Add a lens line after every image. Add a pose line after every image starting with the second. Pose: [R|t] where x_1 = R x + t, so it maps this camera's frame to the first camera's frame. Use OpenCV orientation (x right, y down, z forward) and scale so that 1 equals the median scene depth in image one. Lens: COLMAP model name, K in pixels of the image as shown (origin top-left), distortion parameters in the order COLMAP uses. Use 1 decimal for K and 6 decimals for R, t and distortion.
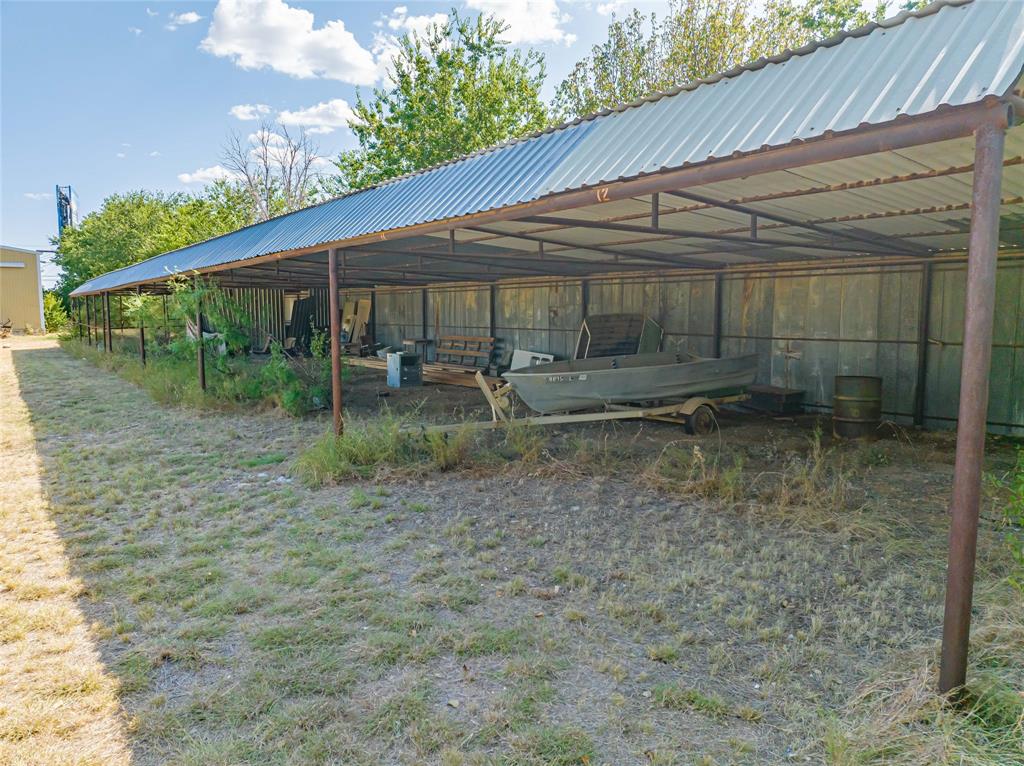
lens RADIAL K [[725.2, 0, 517.9], [0, 725.2, 378.8], [0, 0, 1]] dist [-0.052359, 0.023736]
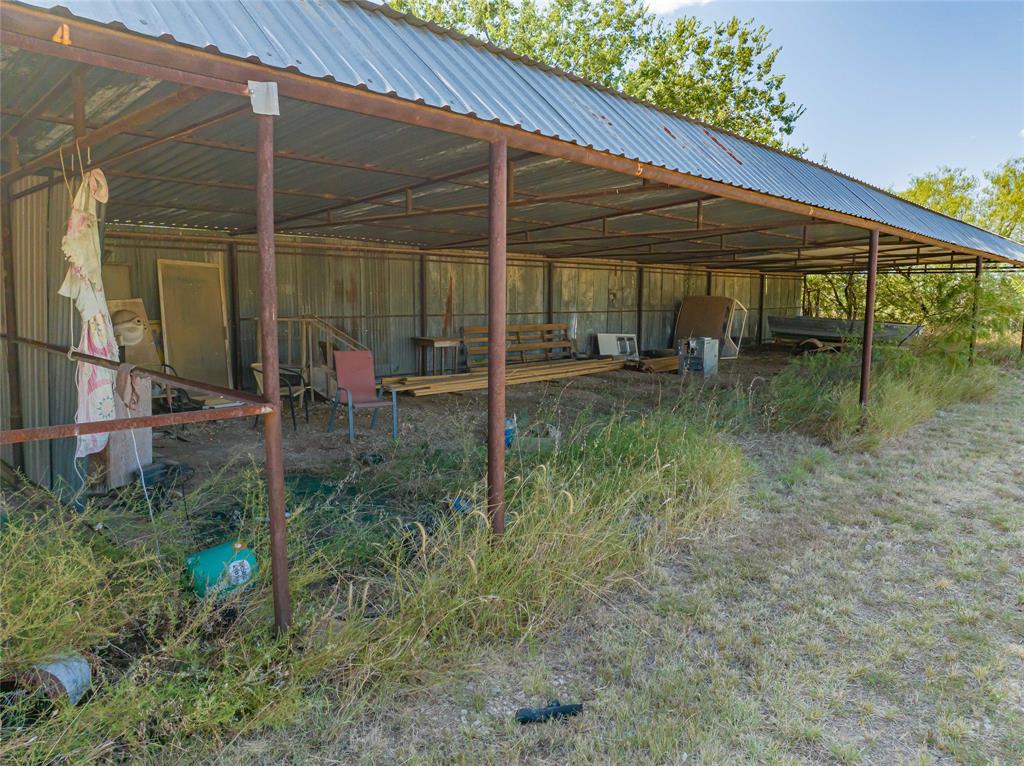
lens RADIAL K [[722.3, 0, 511.0], [0, 722.3, 392.5], [0, 0, 1]] dist [-0.042548, 0.020328]
pose [[-0.185149, -0.136742, 0.973150, -0.796643], [0.080650, 0.984817, 0.153725, -0.103293], [-0.979395, 0.106947, -0.171310, 1.108291]]
